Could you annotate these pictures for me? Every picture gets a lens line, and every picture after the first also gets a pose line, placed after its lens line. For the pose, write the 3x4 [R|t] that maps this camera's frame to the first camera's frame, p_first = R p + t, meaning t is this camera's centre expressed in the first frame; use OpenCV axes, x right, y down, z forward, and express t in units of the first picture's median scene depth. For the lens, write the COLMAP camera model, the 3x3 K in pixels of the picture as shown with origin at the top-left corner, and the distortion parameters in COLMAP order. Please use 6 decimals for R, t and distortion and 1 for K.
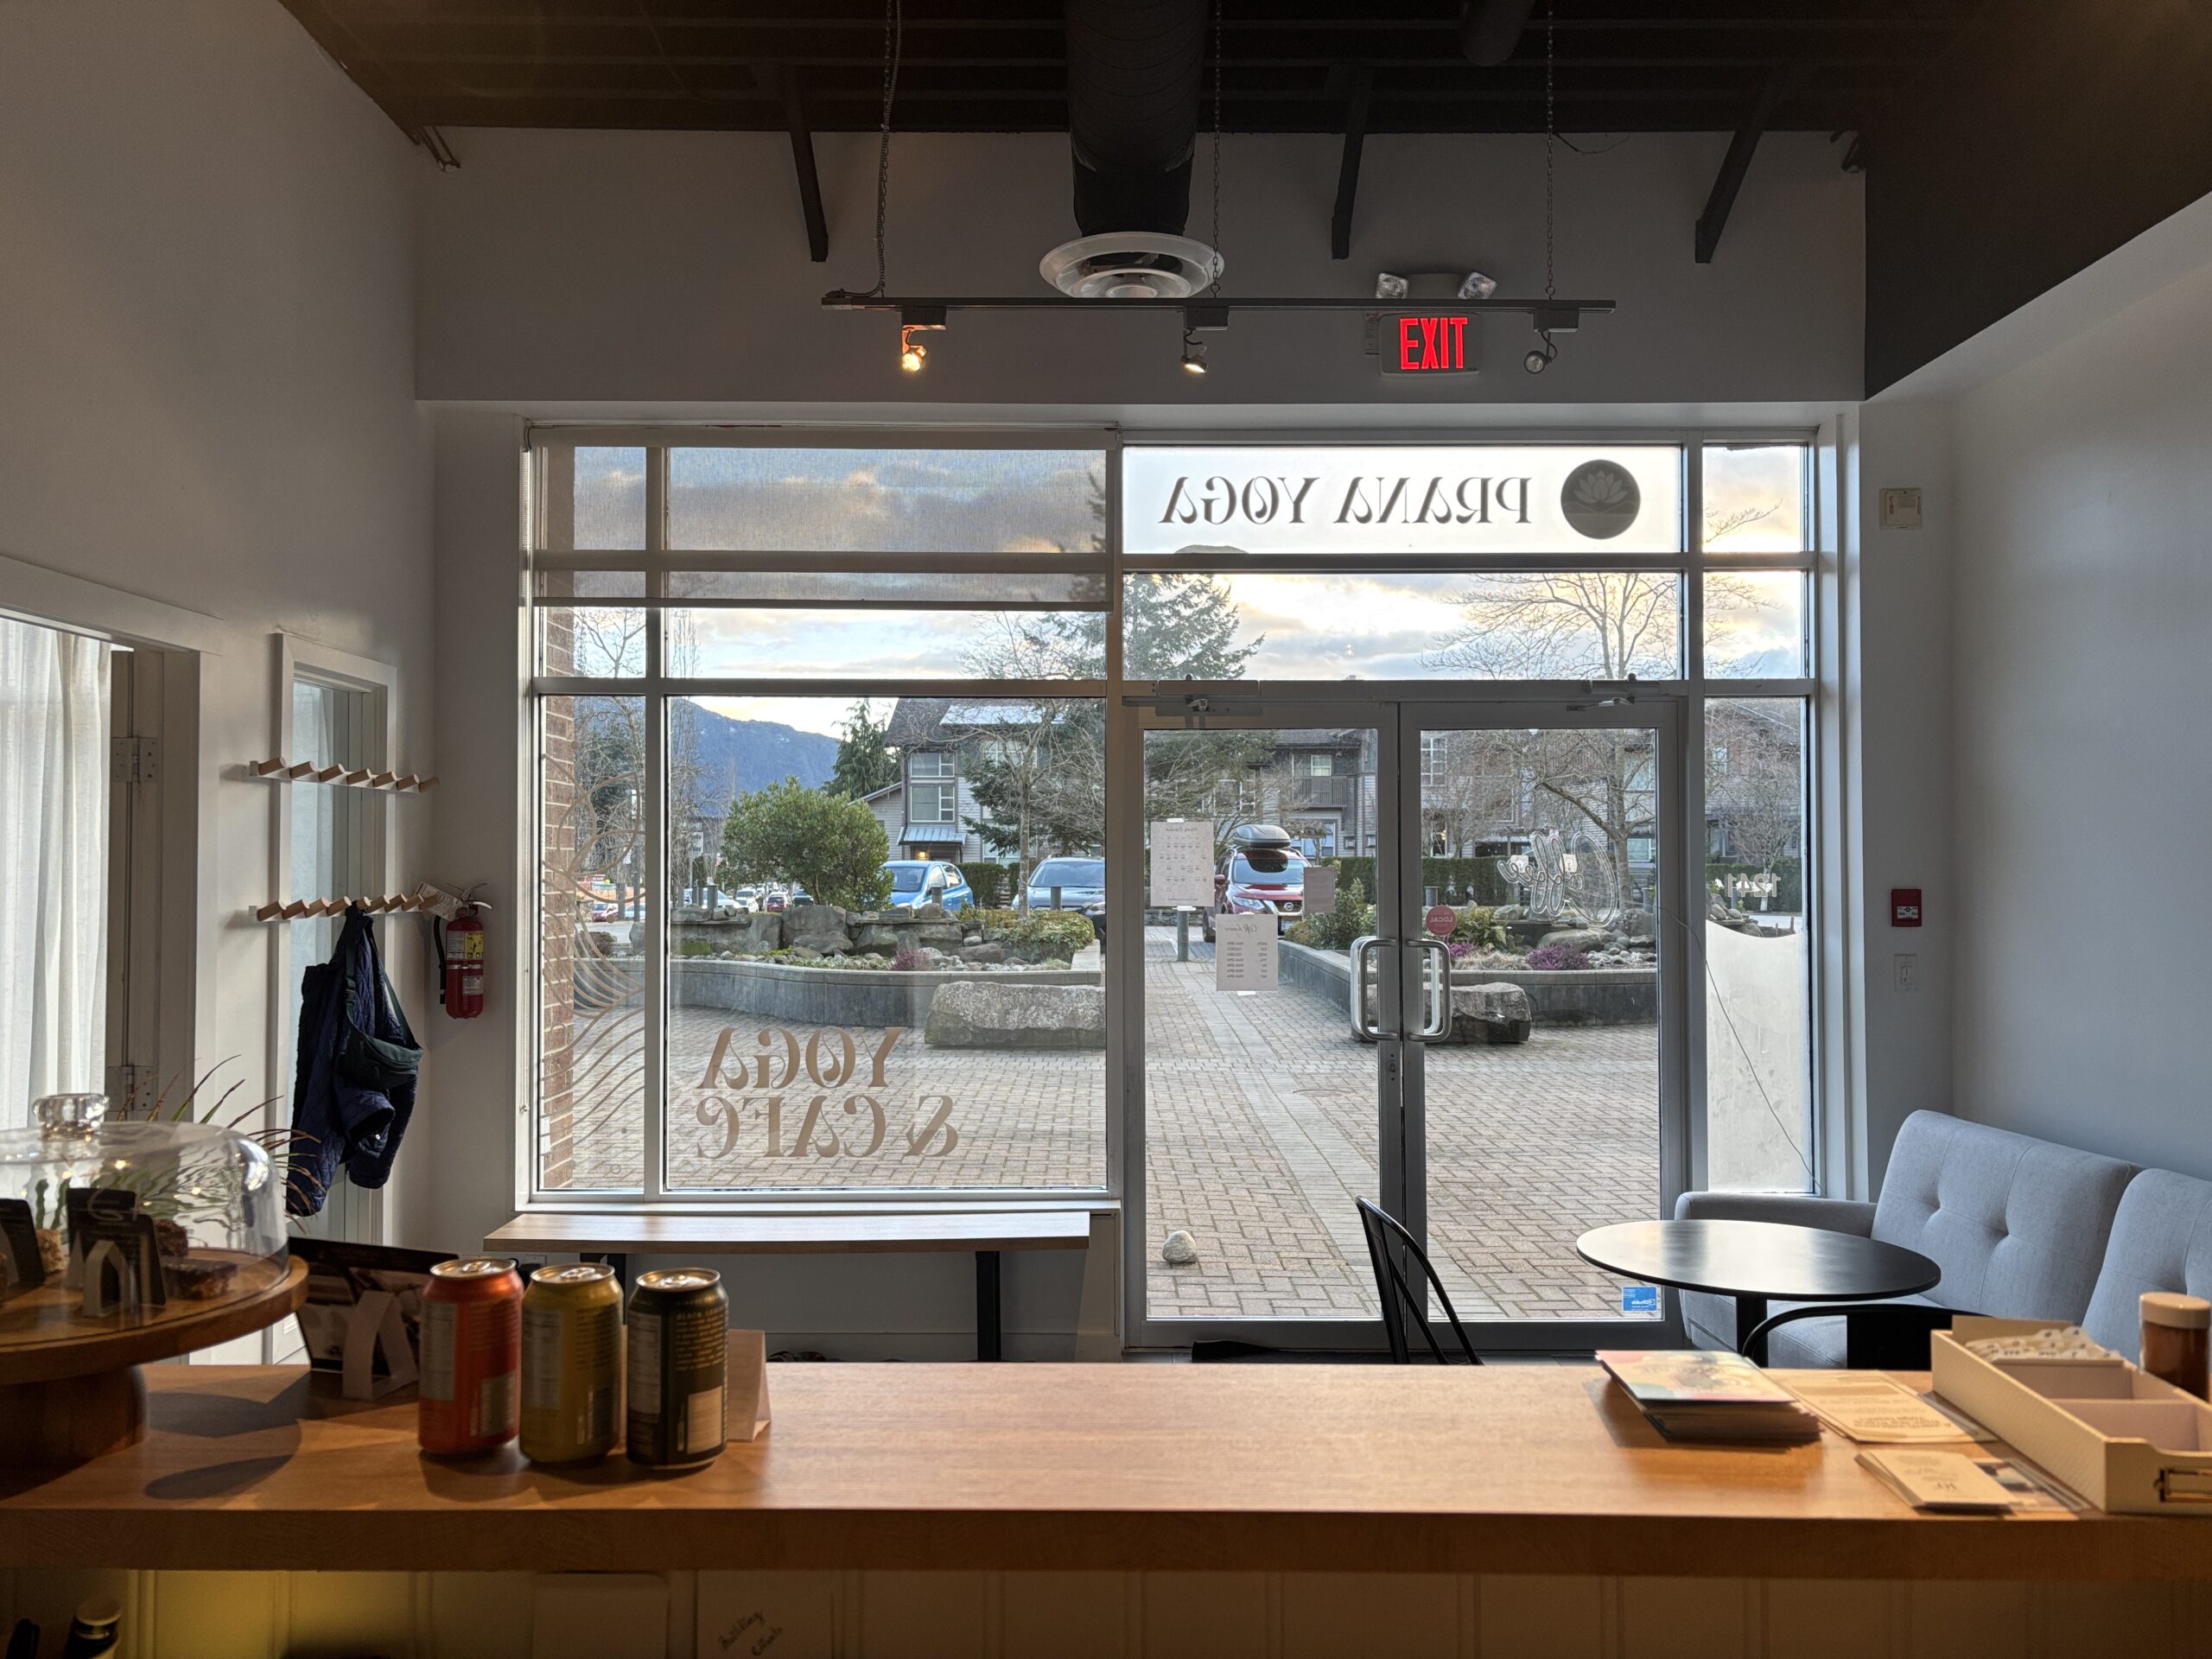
lens RADIAL K [[1687.1, 0, 1106.0], [0, 1687.1, 829.5], [0, 0, 1]] dist [0.066398, -0.071671]
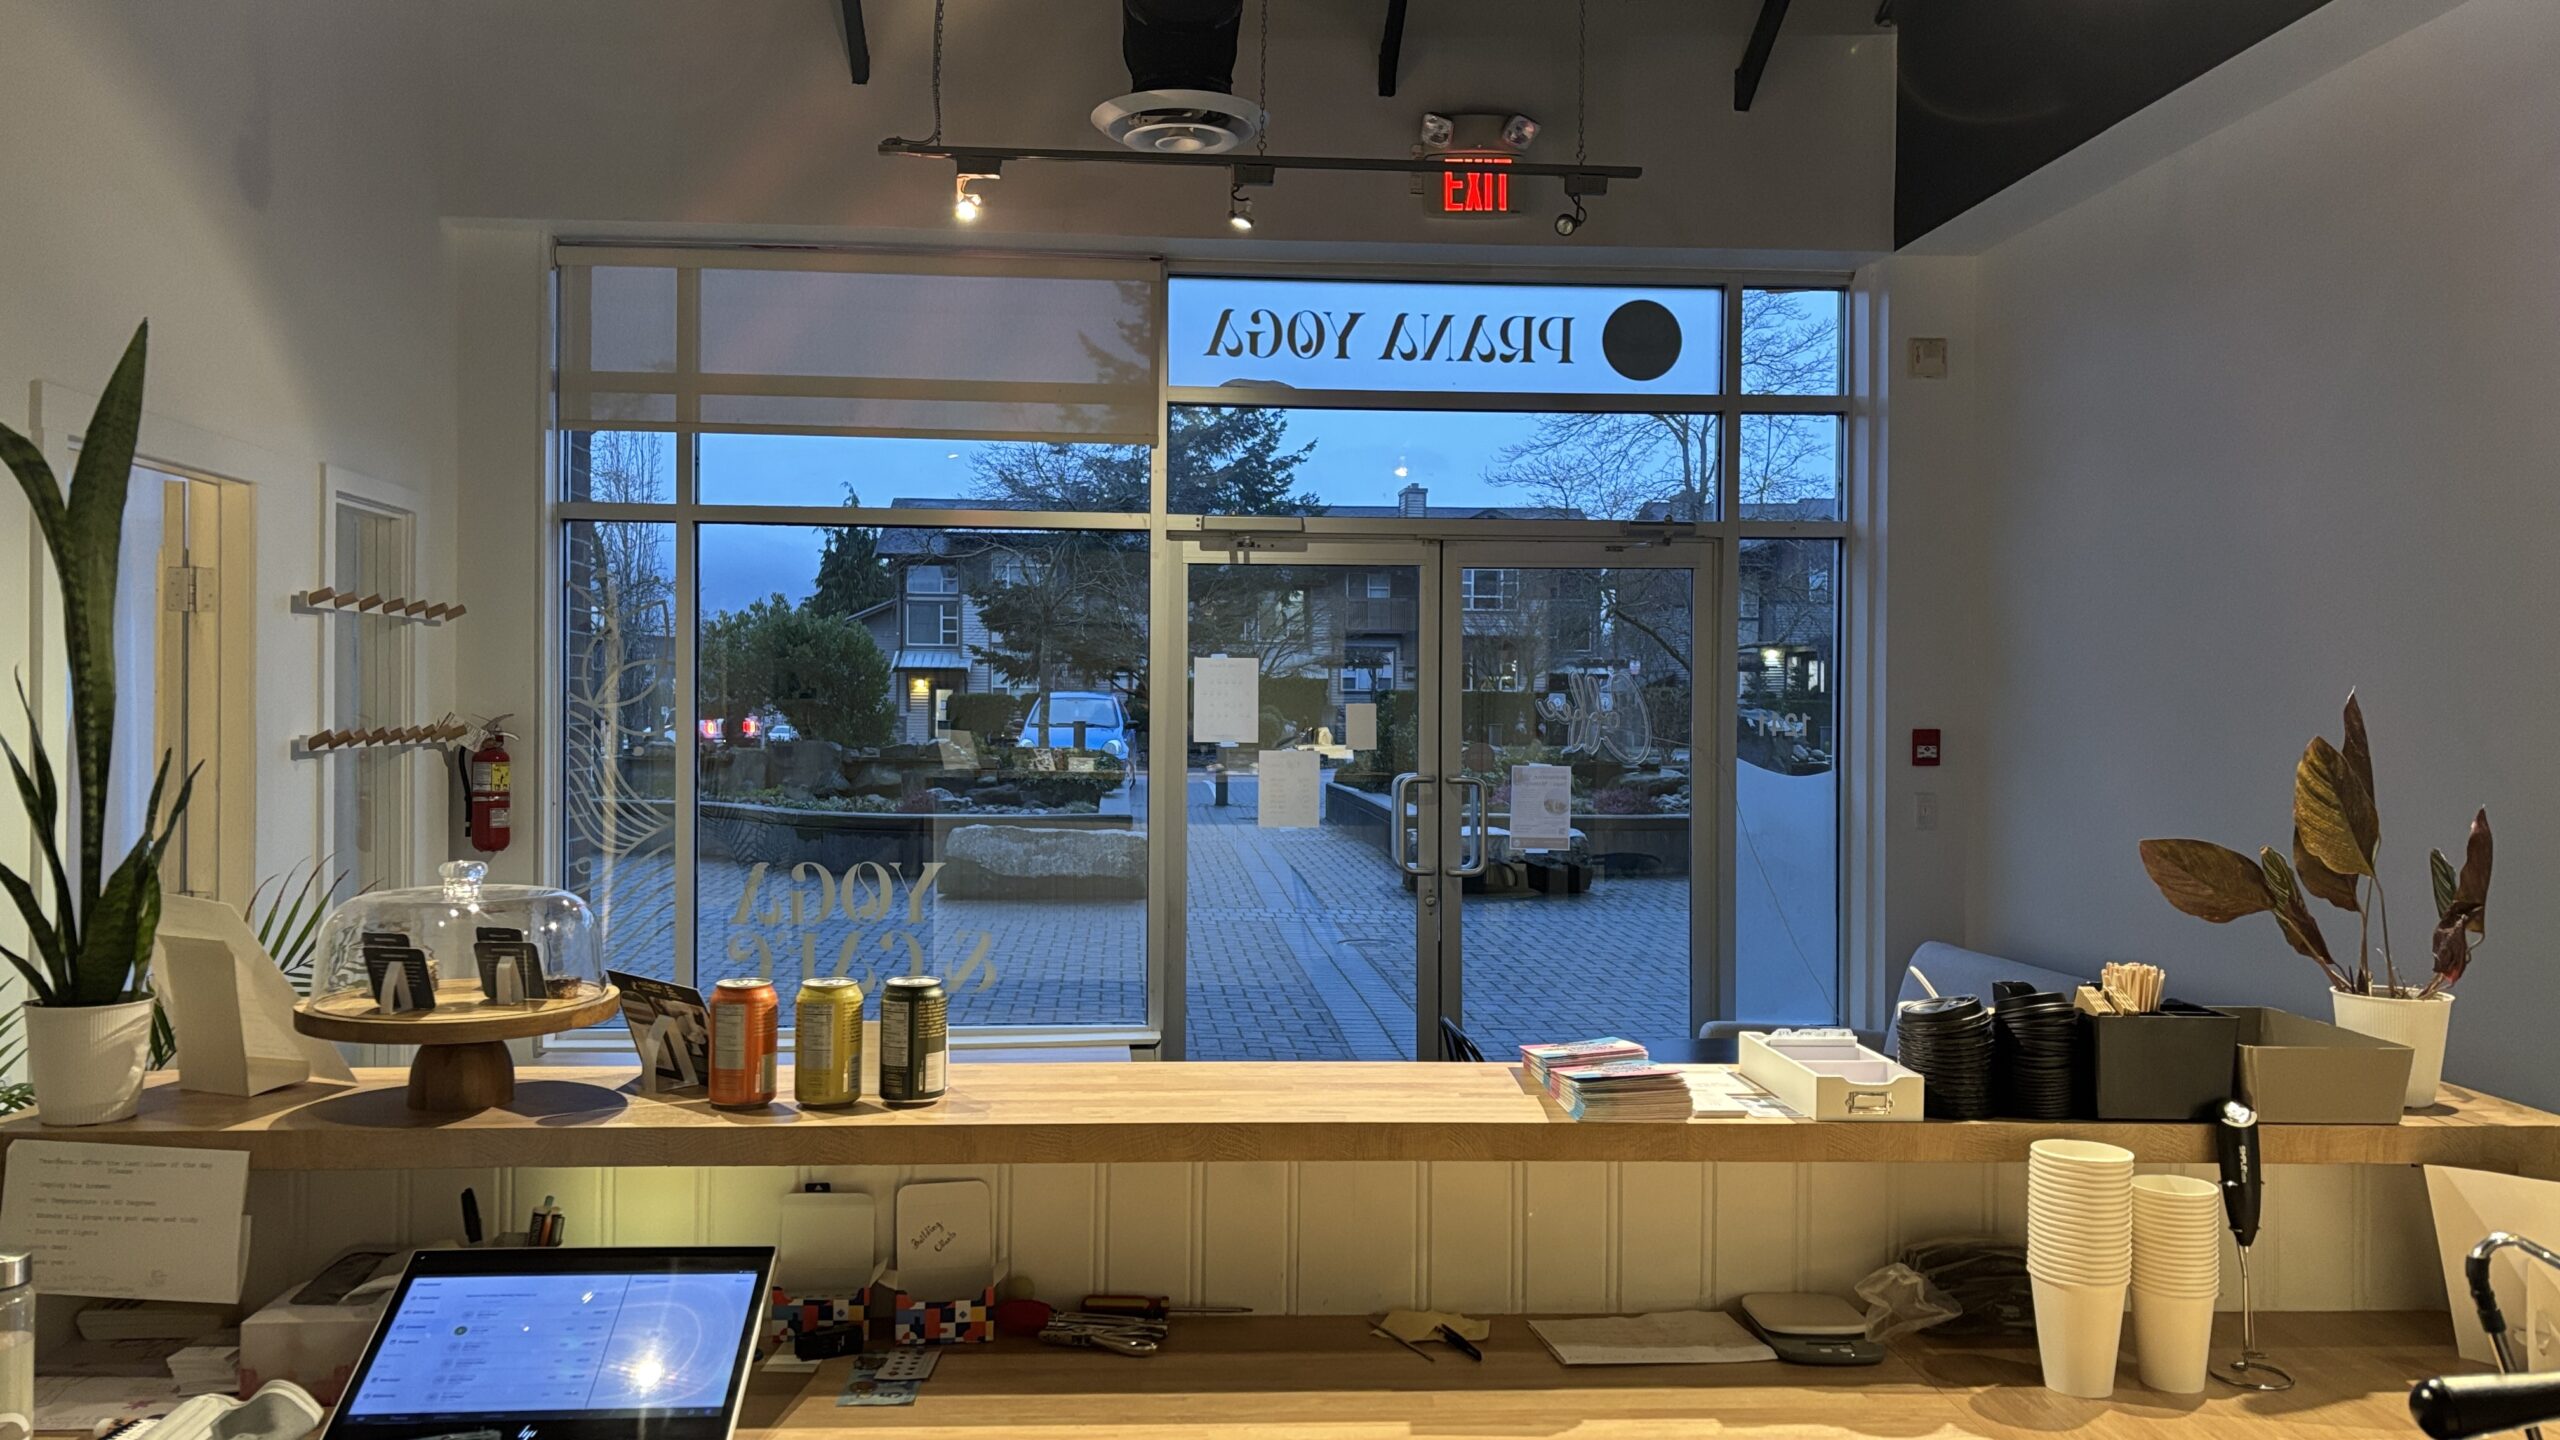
lens RADIAL K [[1927.0, 0, 1280.0], [0, 1927.0, 720.0], [0, 0, 1]] dist [0.053884, -0.058268]
pose [[0.997091, 0.006660, 0.075932, -0.008503], [-0.009137, 0.999435, 0.032332, -0.004515], [-0.075674, -0.032932, 0.996589, -0.133602]]
